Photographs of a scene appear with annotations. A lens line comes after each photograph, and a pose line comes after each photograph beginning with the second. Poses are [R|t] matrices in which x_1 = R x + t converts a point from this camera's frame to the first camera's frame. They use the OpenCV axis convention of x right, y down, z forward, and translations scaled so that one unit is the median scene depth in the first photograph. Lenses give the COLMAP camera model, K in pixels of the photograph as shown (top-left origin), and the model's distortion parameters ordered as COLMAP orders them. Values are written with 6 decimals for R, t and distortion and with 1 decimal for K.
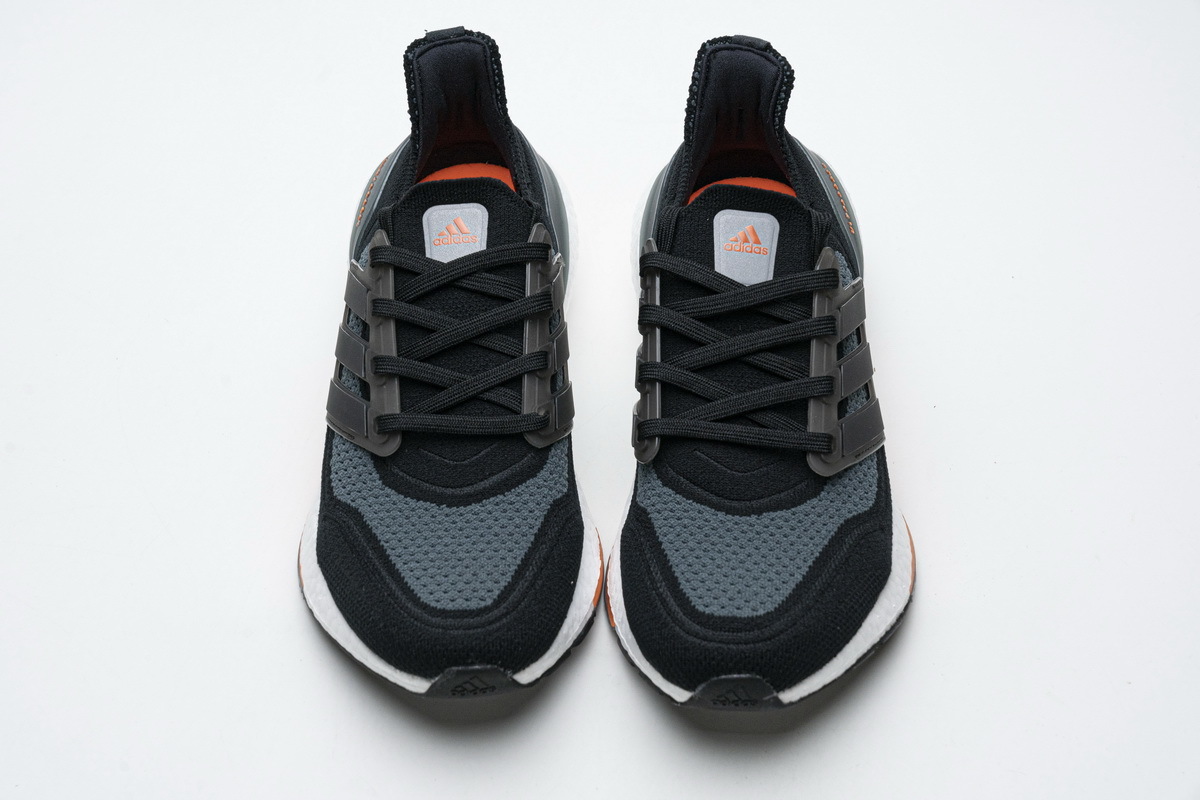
lens RADIAL K [[2417.8, 0, 600.6], [0, 2417.8, 399.4], [0, 0, 1]] dist [-0.016733, 0.000000]
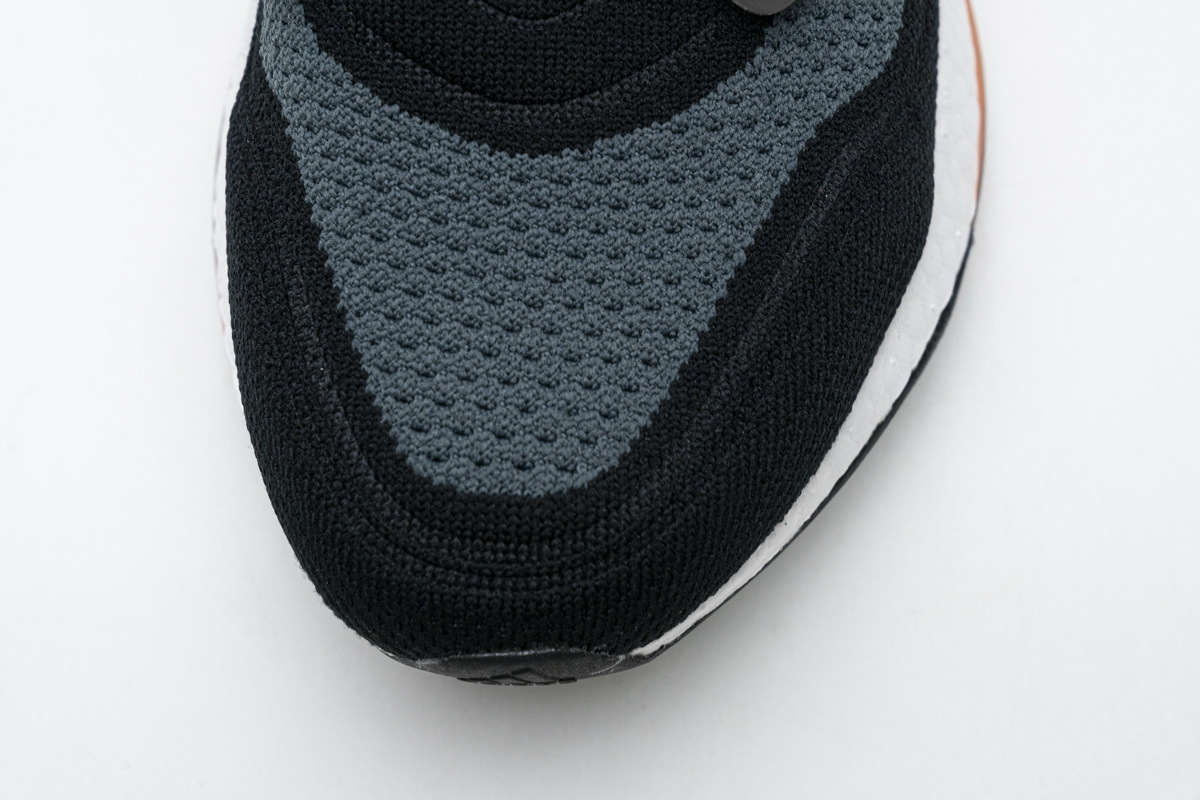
lens RADIAL K [[2417.8, 0, 597.9], [0, 2417.8, 401.3], [0, 0, 1]] dist [-0.016733, 0.000000]
pose [[0.999459, -0.023536, 0.022987, 0.057652], [0.006905, 0.833220, 0.552899, -0.119625], [-0.032167, -0.552441, 0.832931, 0.667511]]
